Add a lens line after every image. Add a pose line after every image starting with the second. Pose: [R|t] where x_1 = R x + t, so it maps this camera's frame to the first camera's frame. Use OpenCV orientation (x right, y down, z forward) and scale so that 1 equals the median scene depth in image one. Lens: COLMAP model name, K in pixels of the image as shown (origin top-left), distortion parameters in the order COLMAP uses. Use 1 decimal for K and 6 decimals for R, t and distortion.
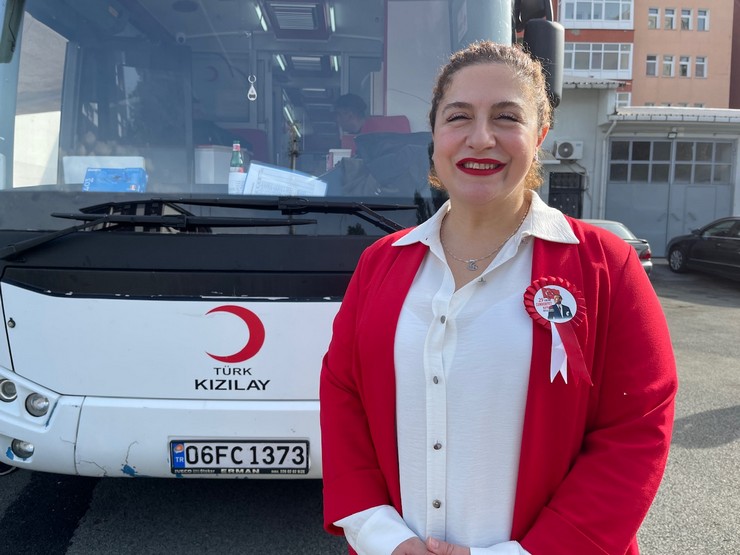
lens RADIAL K [[576.9, 0, 370.0], [0, 576.9, 277.5], [0, 0, 1]] dist [0.084547, -0.160089]
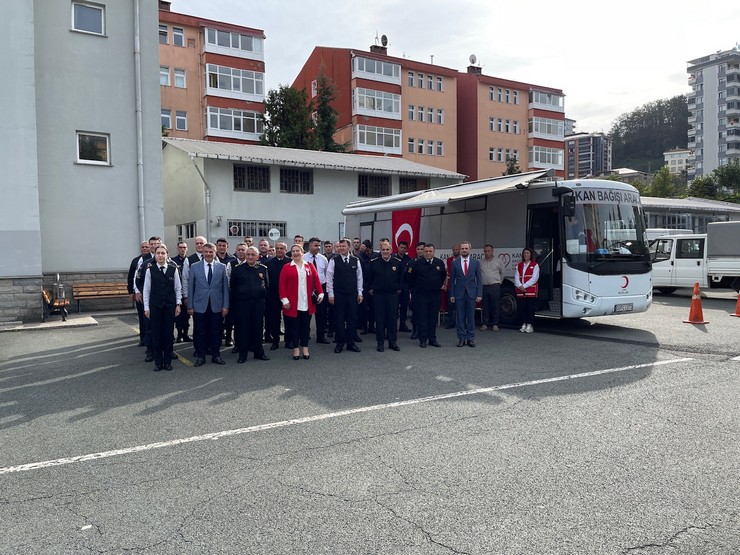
lens RADIAL K [[576.9, 0, 370.0], [0, 576.9, 277.5], [0, 0, 1]] dist [0.084547, -0.160089]
pose [[0.859887, -0.037617, 0.509097, -0.710791], [0.064909, 0.997244, -0.035947, 0.015639], [-0.506341, 0.063955, 0.859958, -0.331769]]
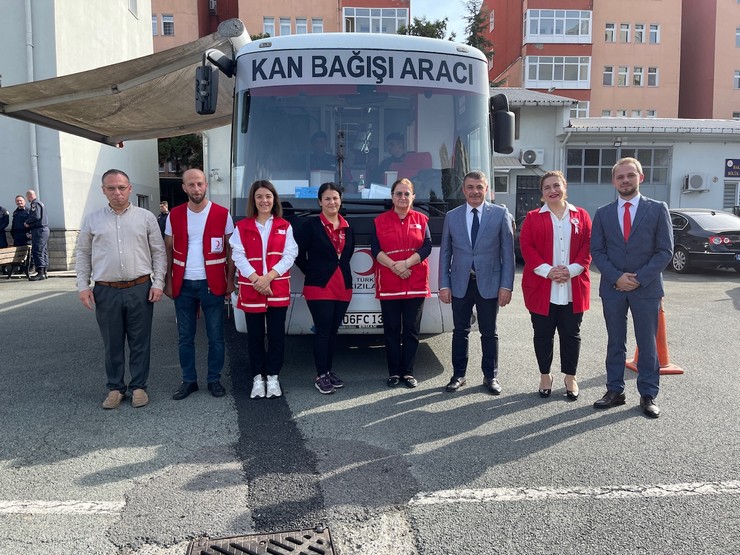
lens RADIAL K [[576.9, 0, 370.0], [0, 576.9, 277.5], [0, 0, 1]] dist [0.084547, -0.160089]
pose [[0.998881, -0.015911, 0.044528, -0.045137], [0.015960, 0.999872, -0.000739, 0.022250], [-0.044510, 0.001449, 0.999008, -0.167908]]
